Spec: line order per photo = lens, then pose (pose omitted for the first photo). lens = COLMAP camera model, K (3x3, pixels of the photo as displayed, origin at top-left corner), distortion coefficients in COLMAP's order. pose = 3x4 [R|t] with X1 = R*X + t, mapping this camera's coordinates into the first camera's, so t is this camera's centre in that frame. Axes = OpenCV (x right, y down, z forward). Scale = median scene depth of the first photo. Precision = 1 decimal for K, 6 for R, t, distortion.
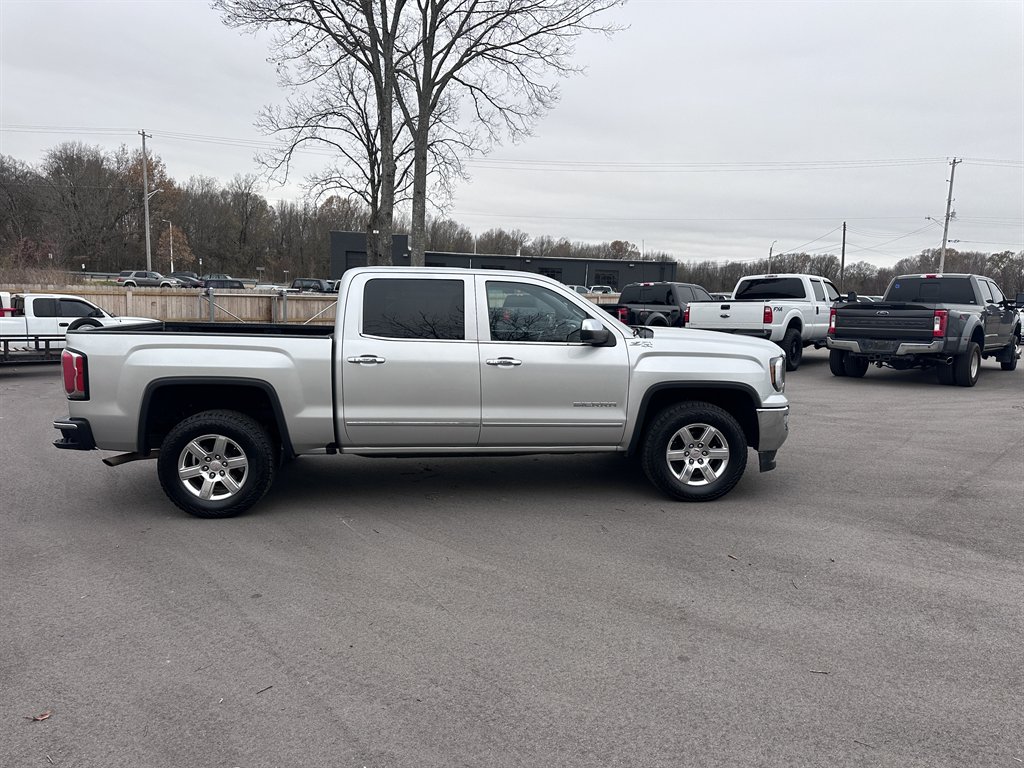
lens RADIAL K [[722.1, 0, 517.7], [0, 722.1, 371.1], [0, 0, 1]] dist [0.037059, -0.047282]
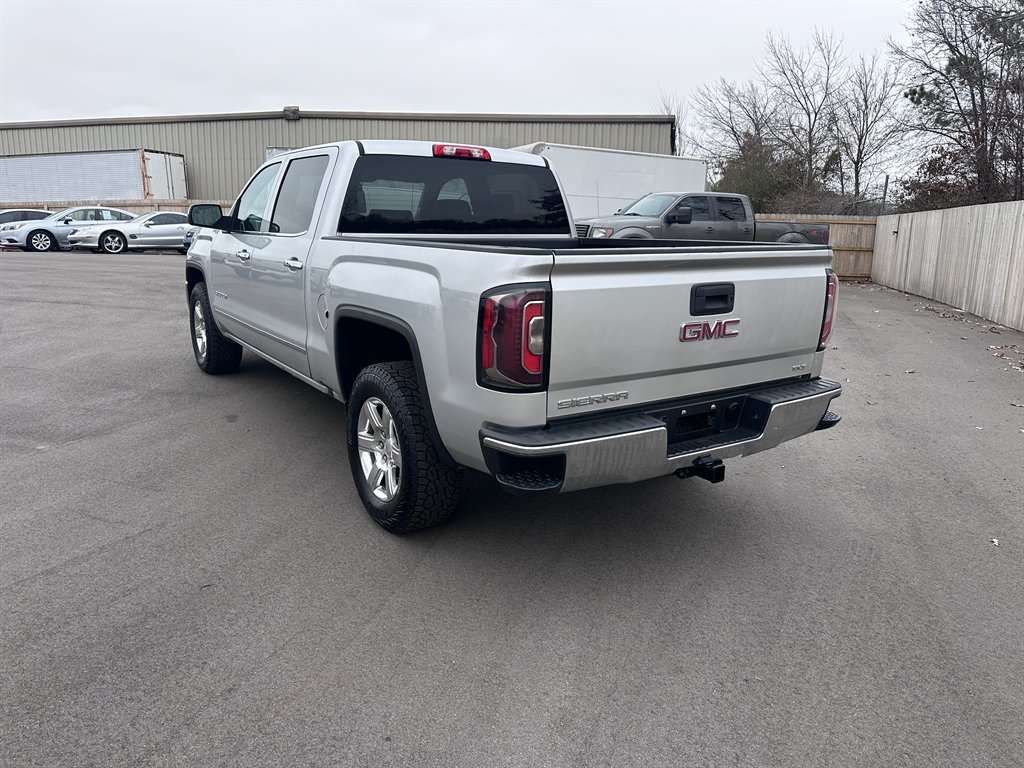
lens RADIAL K [[722.1, 0, 503.0], [0, 722.1, 381.6], [0, 0, 1]] dist [0.037059, -0.047282]
pose [[-0.484339, -0.219832, 0.846811, -0.148219], [0.066790, 0.955801, 0.286327, -0.020266], [-0.872327, 0.195238, -0.448249, 0.221693]]
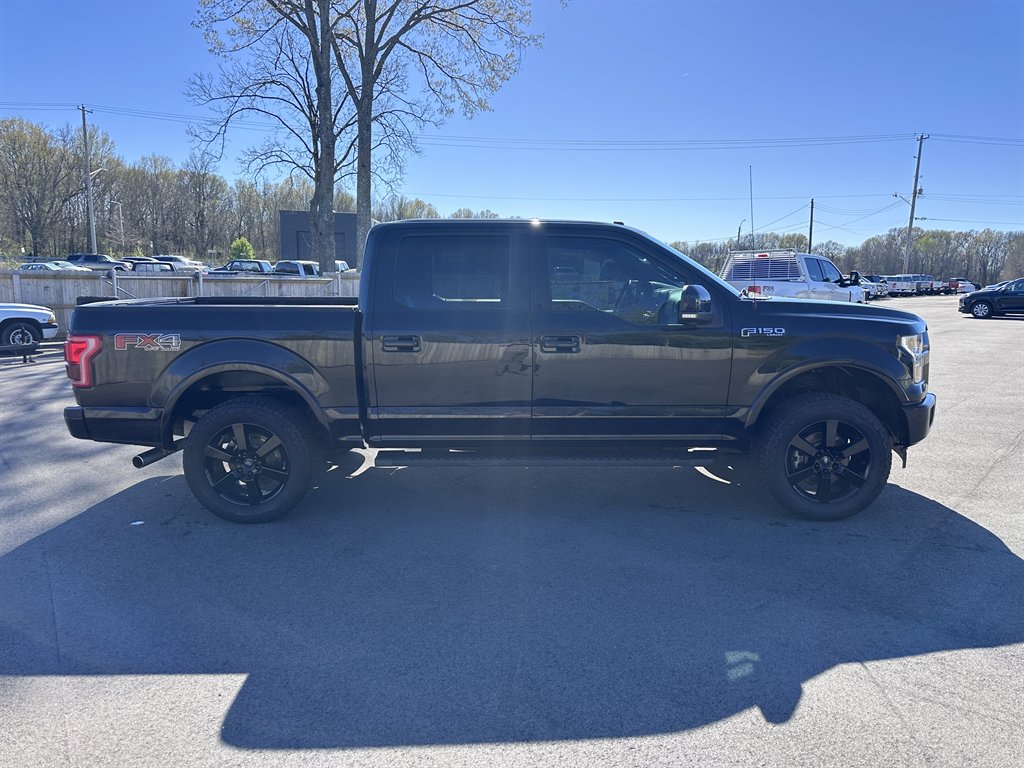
lens RADIAL K [[722.1, 0, 514.8], [0, 722.1, 376.8], [0, 0, 1]] dist [0.037059, -0.047282]
pose [[0.999381, -0.011874, 0.033109, 0.023529], [0.010776, 0.999392, 0.033152, -0.003830], [-0.033483, -0.032774, 0.998902, 0.044634]]
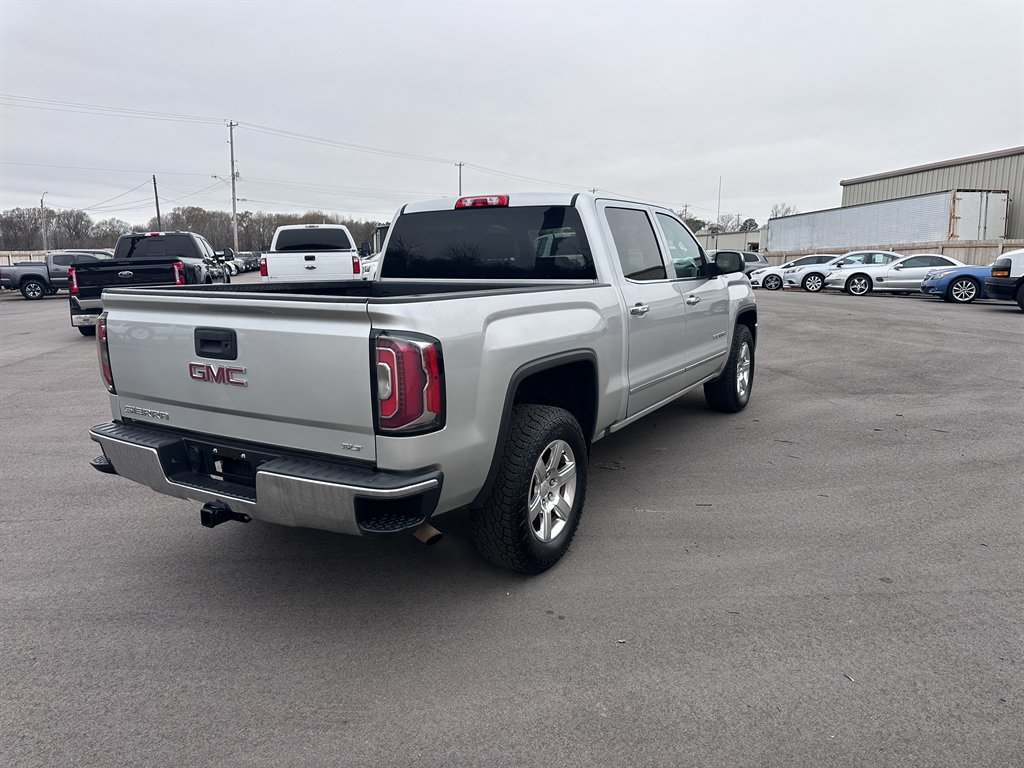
lens RADIAL K [[722.1, 0, 517.3], [0, 722.1, 369.9], [0, 0, 1]] dist [0.037059, -0.047282]
pose [[0.588769, -0.149658, 0.794326, -0.135435], [0.105667, 0.988528, 0.107925, -0.007173], [-0.801365, 0.020391, 0.597828, 0.091186]]
